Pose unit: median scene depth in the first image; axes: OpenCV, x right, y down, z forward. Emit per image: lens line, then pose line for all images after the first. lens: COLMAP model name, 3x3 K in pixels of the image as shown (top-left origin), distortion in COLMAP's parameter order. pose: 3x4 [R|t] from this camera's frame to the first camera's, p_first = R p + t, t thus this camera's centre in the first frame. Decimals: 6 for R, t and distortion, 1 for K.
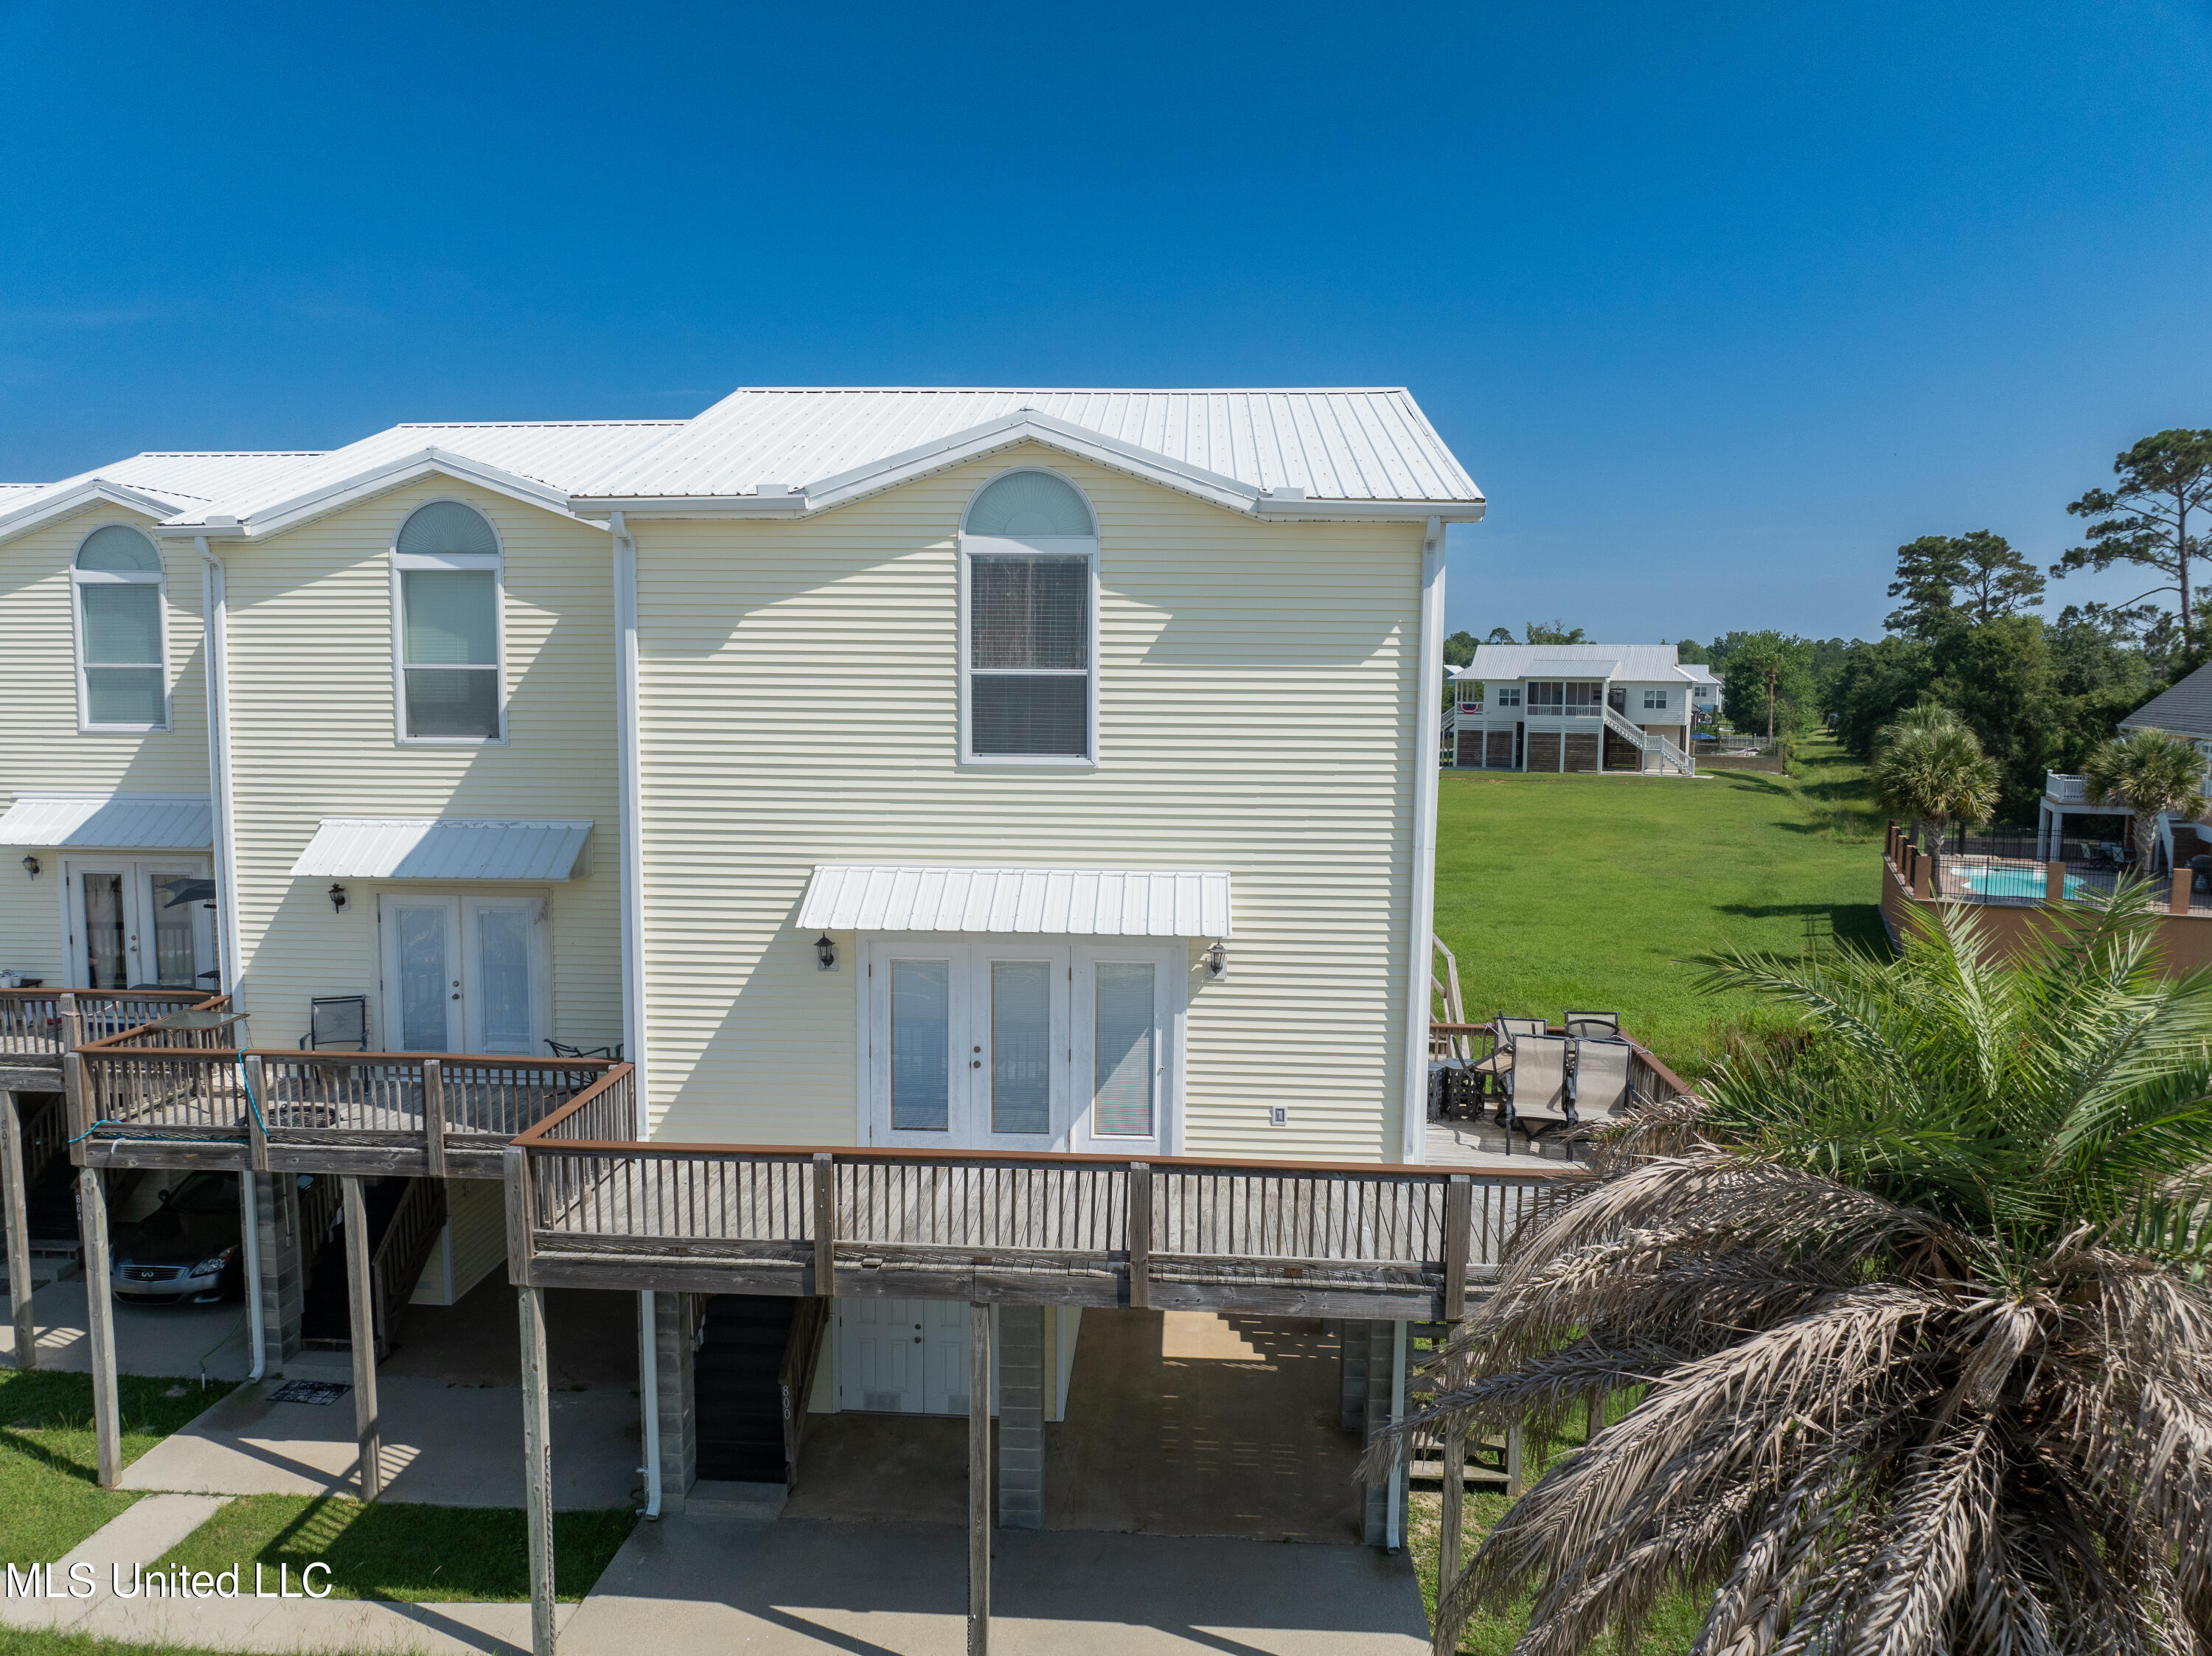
lens RADIAL K [[1570.5, 0, 1101.6], [0, 1570.5, 834.7], [0, 0, 1]] dist [-0.049553, 0.015521]
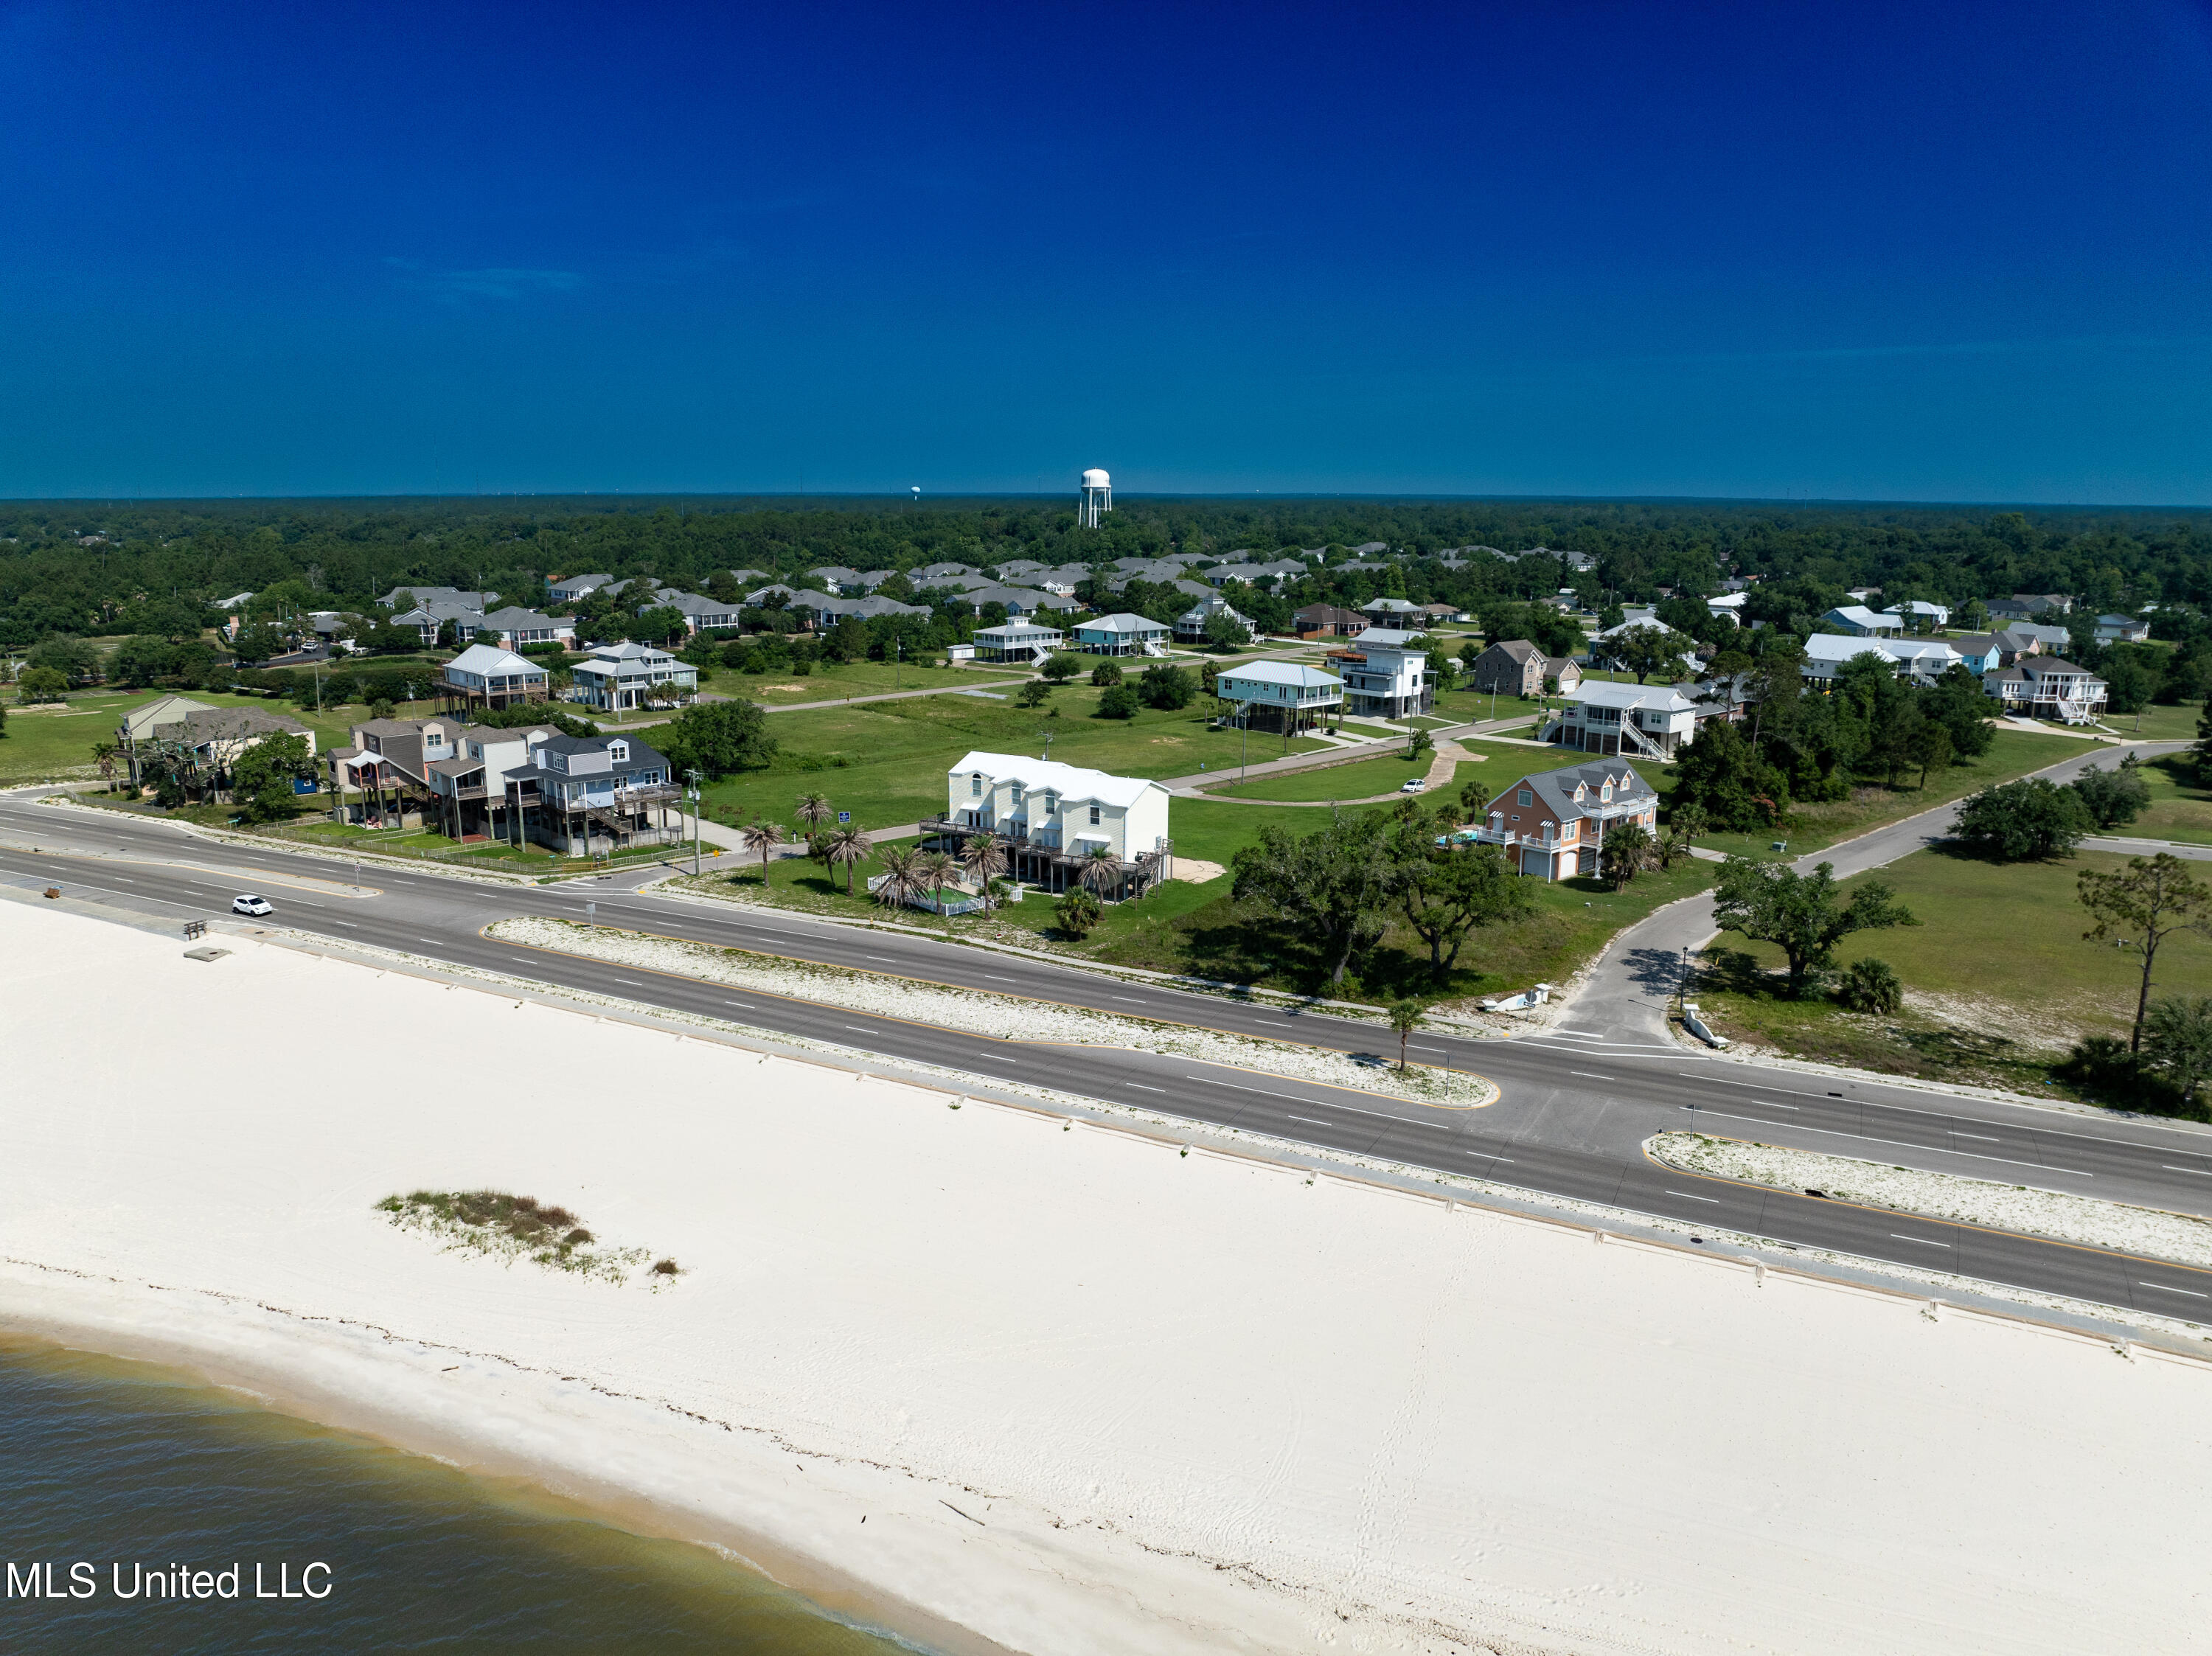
lens RADIAL K [[1570.5, 0, 1106.0], [0, 1570.5, 827.9], [0, 0, 1]] dist [-0.049553, 0.015521]
pose [[0.912970, 0.081196, -0.399866, 3.878130], [-0.035463, 0.992082, 0.120483, -1.186352], [0.406482, -0.095817, 0.908620, -7.872822]]
